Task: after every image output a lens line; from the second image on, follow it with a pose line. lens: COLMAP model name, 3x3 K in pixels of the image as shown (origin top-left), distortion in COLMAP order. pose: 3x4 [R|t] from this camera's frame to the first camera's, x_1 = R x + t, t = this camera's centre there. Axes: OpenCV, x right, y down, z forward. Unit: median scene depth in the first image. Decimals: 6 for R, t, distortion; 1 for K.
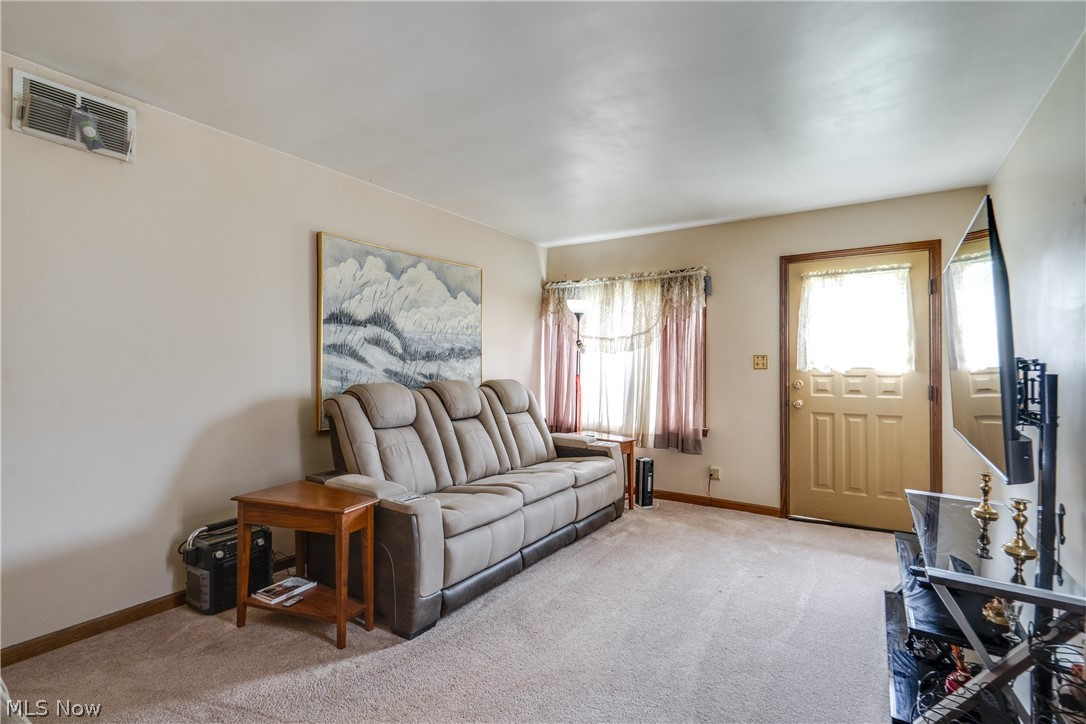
lens RADIAL K [[491.7, 0, 547.5], [0, 491.7, 365.7], [0, 0, 1]] dist [0.001234, 0.000832]
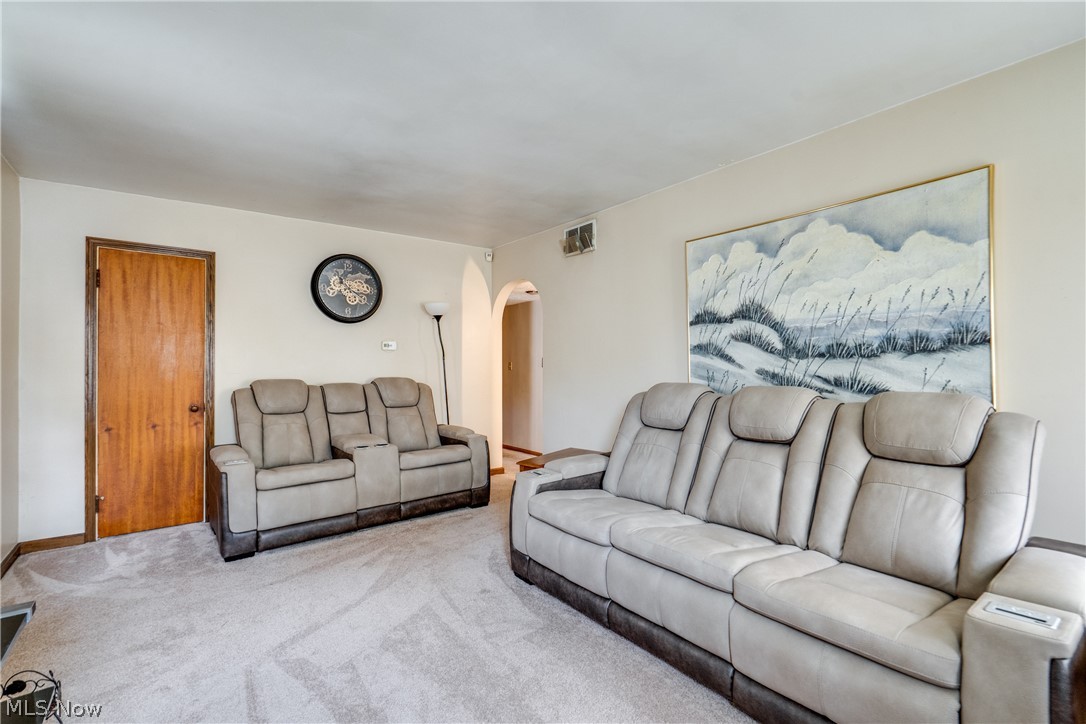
lens RADIAL K [[491.7, 0, 547.5], [0, 491.7, 365.7], [0, 0, 1]] dist [0.001234, 0.000832]
pose [[-0.320848, 0.003849, -0.947123, 0.642412], [0.001683, 0.999992, 0.003493, -0.003315], [0.947129, -0.000473, -0.320852, 1.028835]]
